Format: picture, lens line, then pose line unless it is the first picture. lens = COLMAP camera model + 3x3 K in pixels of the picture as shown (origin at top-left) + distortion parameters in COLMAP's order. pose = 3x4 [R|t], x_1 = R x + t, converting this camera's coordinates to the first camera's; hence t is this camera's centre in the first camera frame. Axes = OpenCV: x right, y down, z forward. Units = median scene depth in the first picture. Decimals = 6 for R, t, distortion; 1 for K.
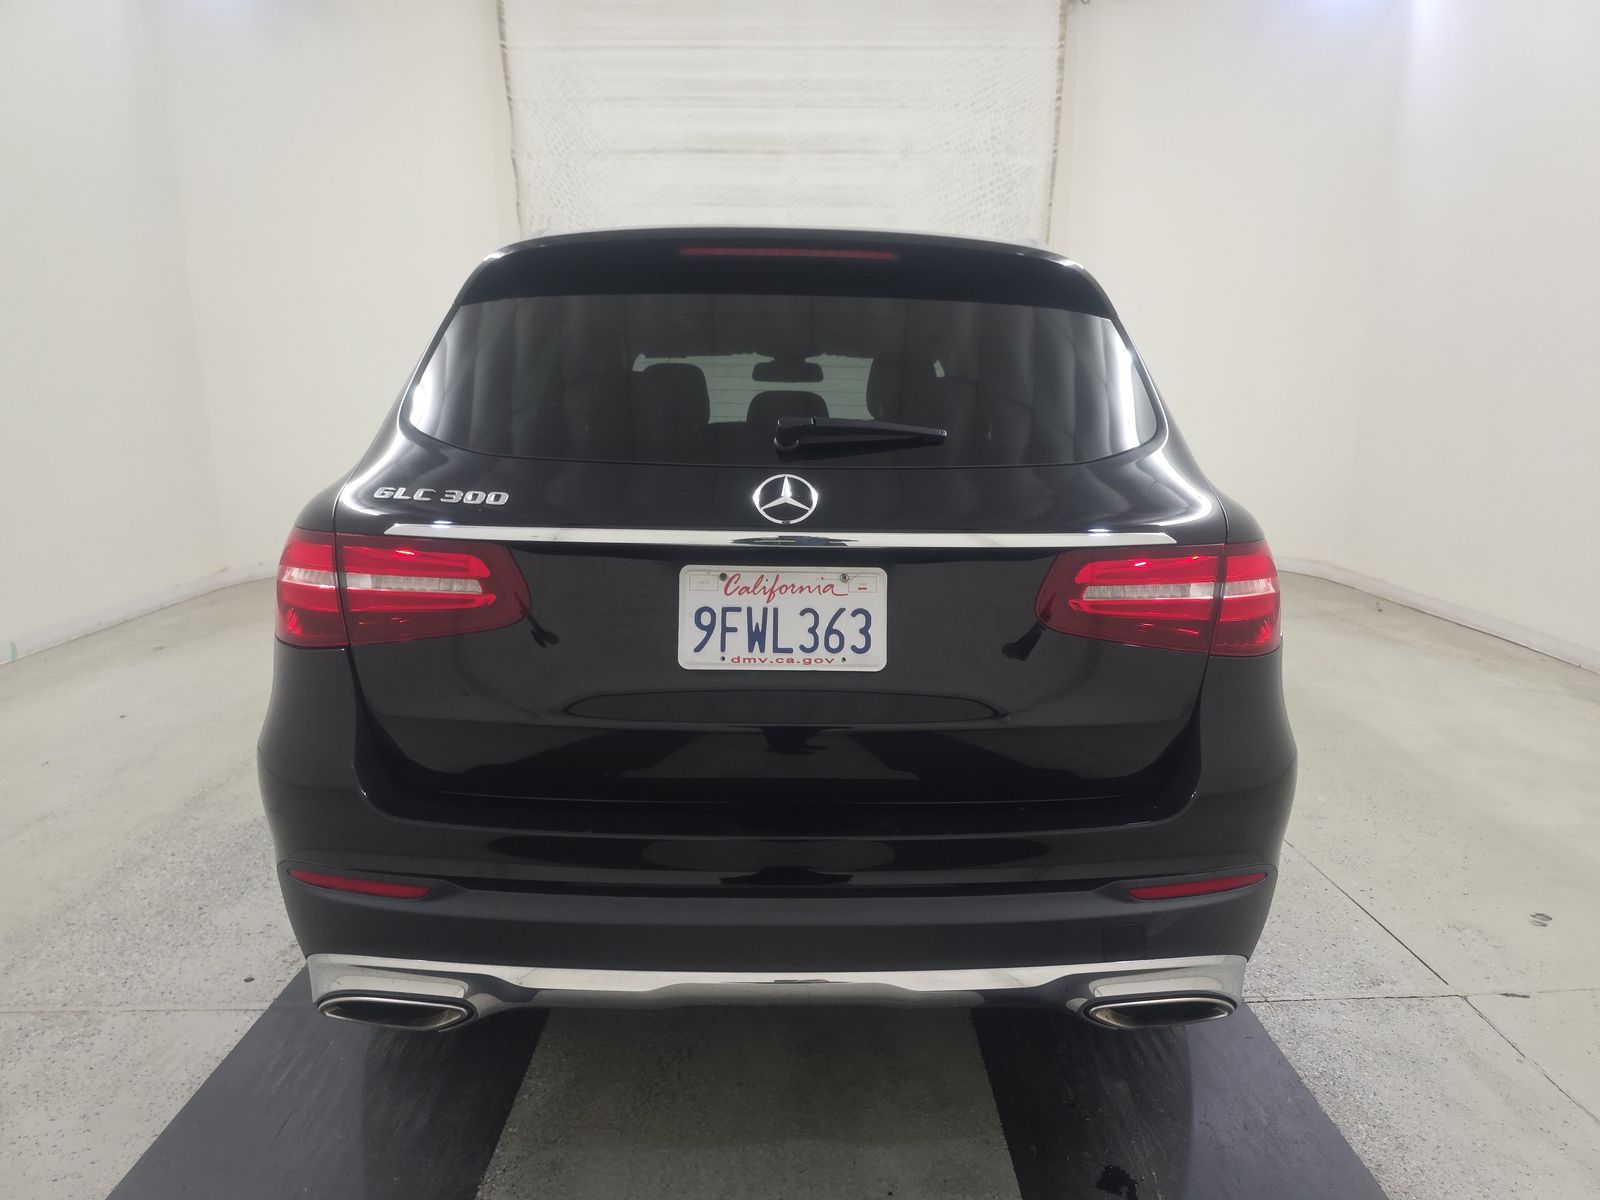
lens RADIAL K [[1065.9, 0, 805.5], [0, 1065.9, 616.1], [0, 0, 1]] dist [0.033576, -0.030321]
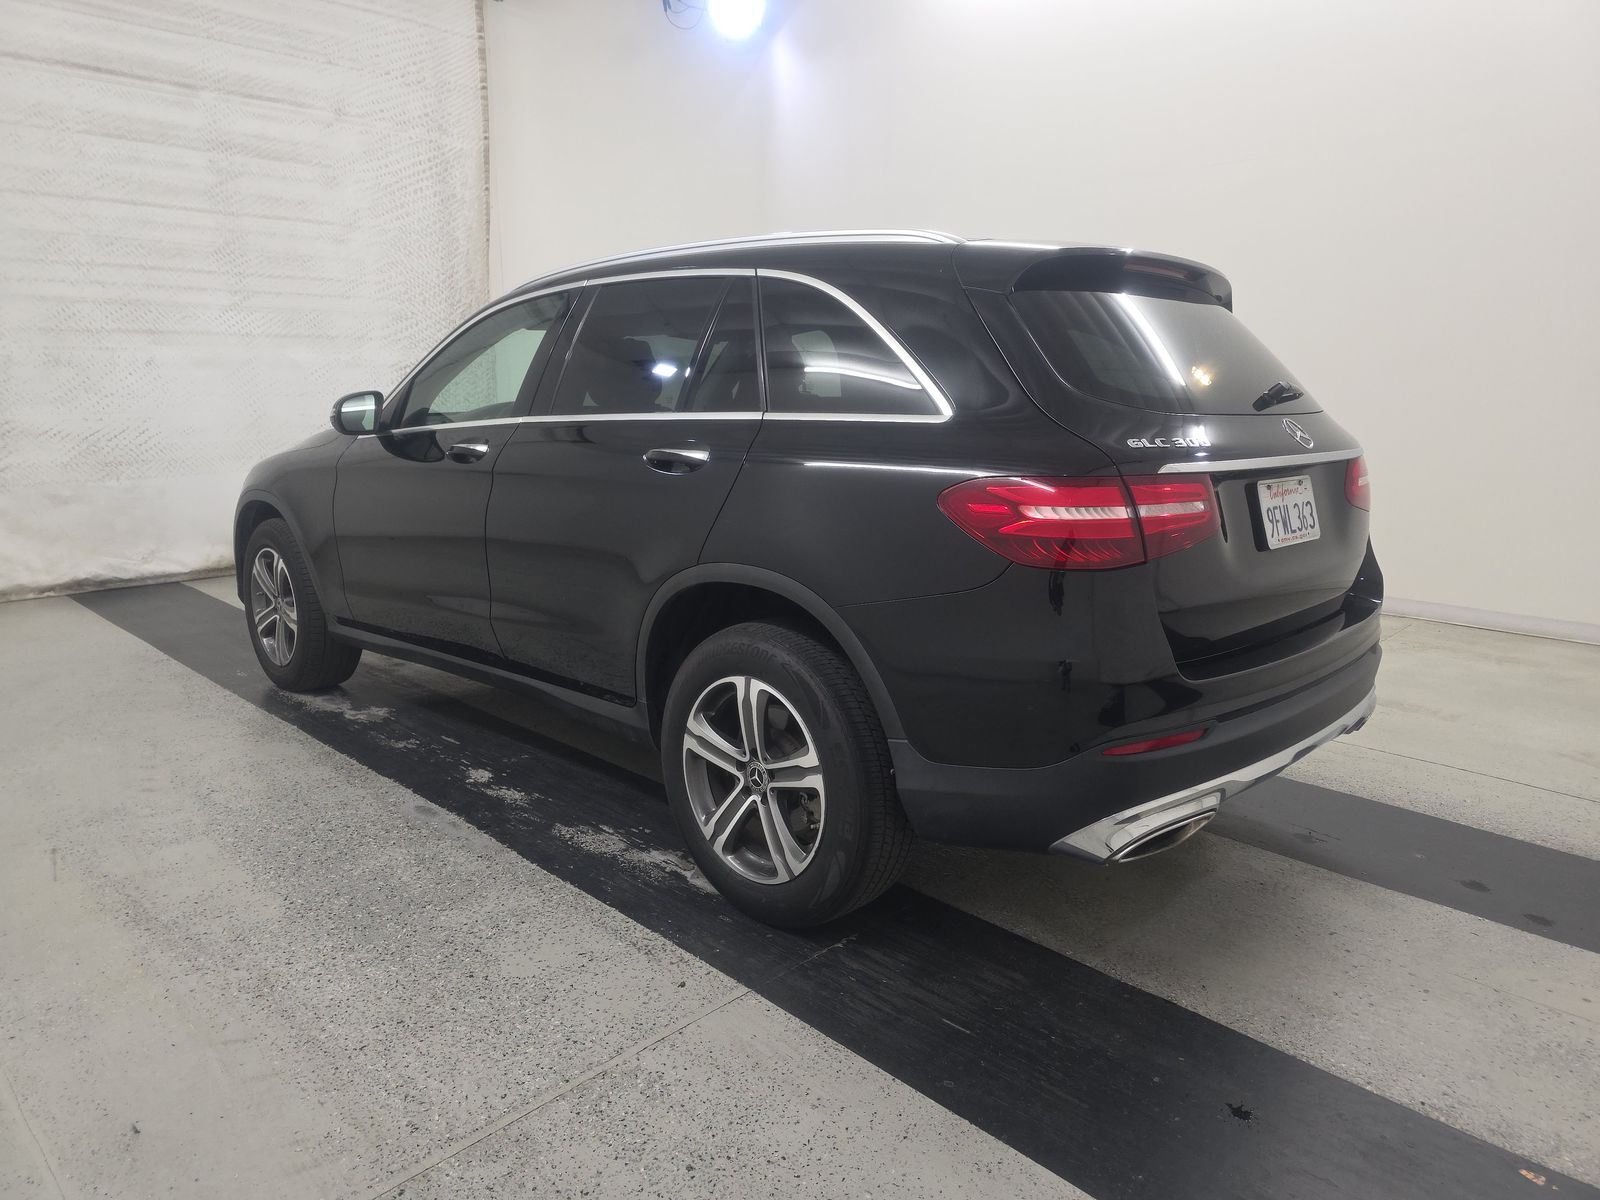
lens RADIAL K [[1065.9, 0, 803.4], [0, 1065.9, 585.7], [0, 0, 1]] dist [0.033576, -0.030321]
pose [[0.712483, -0.128937, 0.689741, -0.792867], [0.135851, 0.989721, 0.044684, -0.027769], [-0.688413, 0.061866, 0.722676, 0.170886]]
